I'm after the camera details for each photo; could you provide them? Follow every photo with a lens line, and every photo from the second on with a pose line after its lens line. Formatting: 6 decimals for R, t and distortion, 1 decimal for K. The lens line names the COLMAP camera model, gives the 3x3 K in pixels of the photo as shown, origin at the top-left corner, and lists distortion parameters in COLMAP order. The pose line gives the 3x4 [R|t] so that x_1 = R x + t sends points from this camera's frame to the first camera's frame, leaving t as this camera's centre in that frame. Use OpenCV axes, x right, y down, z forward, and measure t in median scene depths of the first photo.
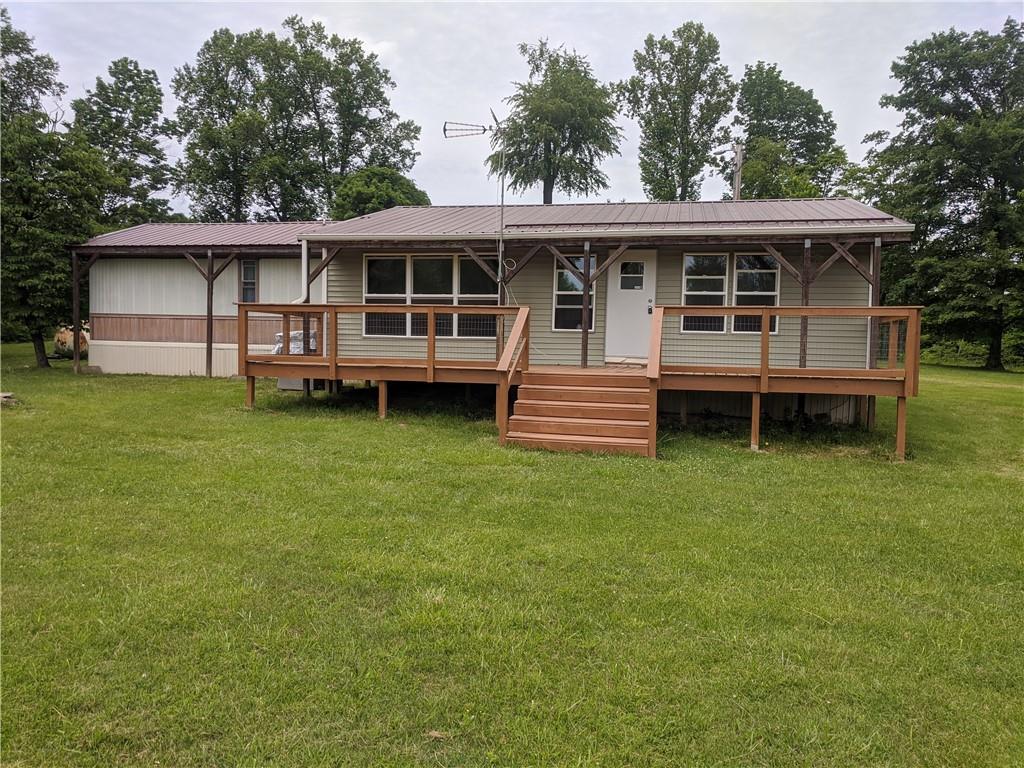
lens RADIAL K [[772.1, 0, 512.0], [0, 772.1, 384.0], [0, 0, 1]] dist [-0.006164, 0.031753]
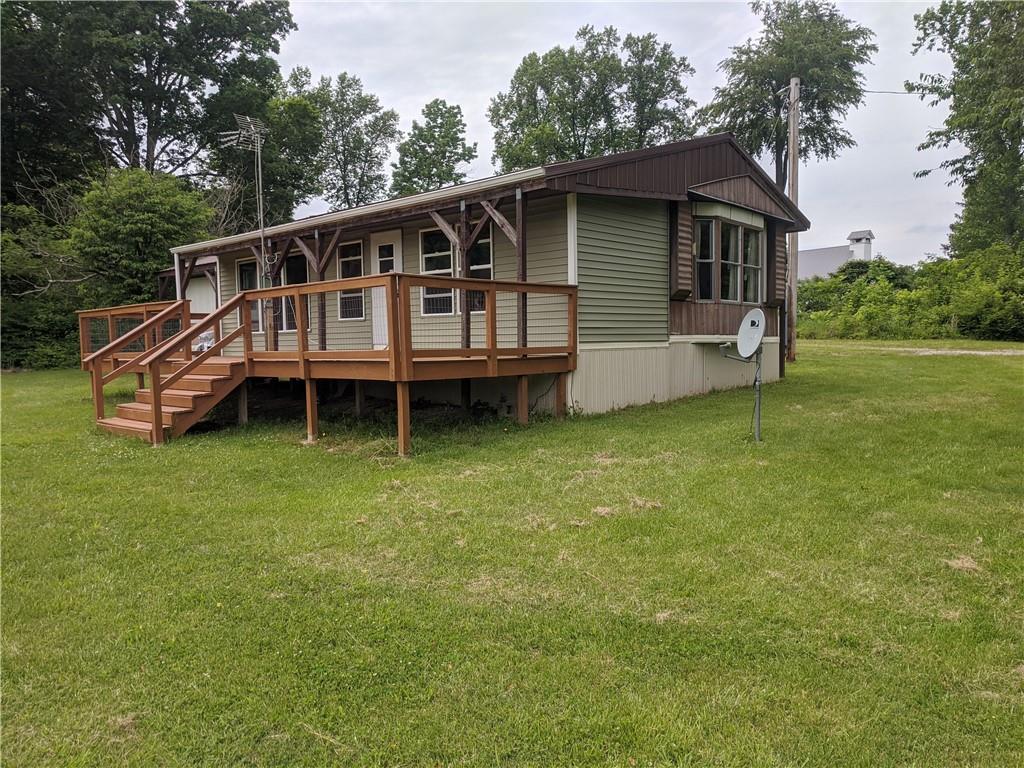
lens RADIAL K [[772.1, 0, 512.0], [0, 772.1, 384.0], [0, 0, 1]] dist [-0.006164, 0.031753]
pose [[0.871302, -0.011663, -0.490608, 0.359787], [0.013872, 0.999903, 0.000865, 0.007806], [0.490550, -0.007560, 0.871380, 0.113317]]
